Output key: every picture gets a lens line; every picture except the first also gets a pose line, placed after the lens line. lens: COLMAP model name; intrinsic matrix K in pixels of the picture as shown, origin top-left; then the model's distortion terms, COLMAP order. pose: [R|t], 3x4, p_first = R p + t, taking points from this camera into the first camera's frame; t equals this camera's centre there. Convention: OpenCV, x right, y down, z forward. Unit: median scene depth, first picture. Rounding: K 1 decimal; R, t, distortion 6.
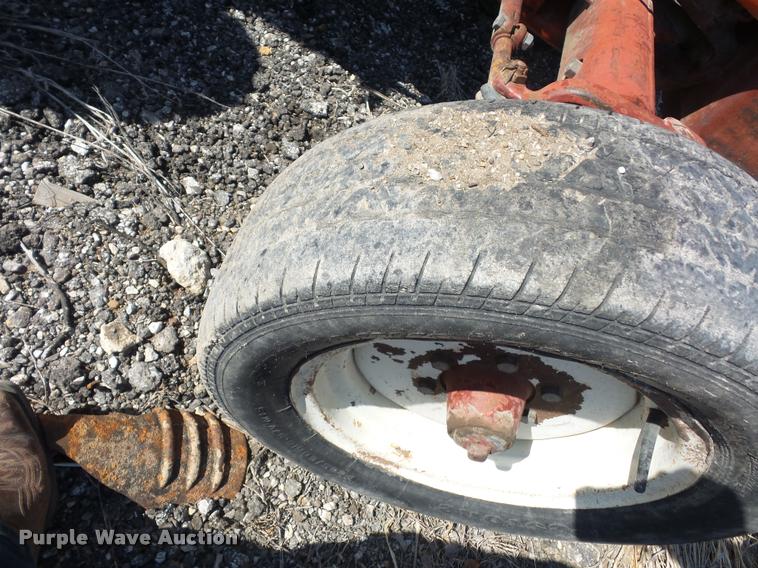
lens RADIAL K [[525.3, 0, 379.0], [0, 525.3, 284.0], [0, 0, 1]] dist [0.003802, -0.005484]
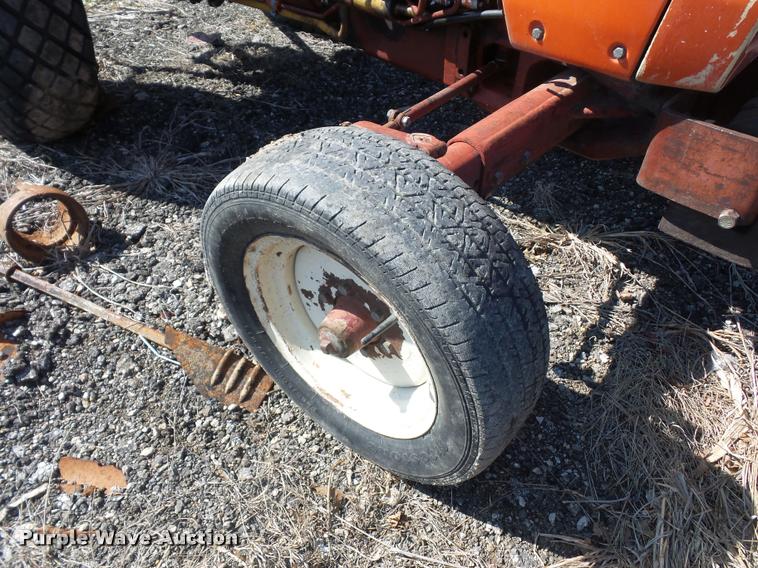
lens RADIAL K [[525.3, 0, 379.0], [0, 525.3, 284.0], [0, 0, 1]] dist [0.003802, -0.005484]
pose [[0.826432, -0.040560, -0.561573, 0.974399], [-0.160570, 0.939003, -0.304121, 0.481741], [0.539655, 0.341507, 0.769510, -0.147142]]
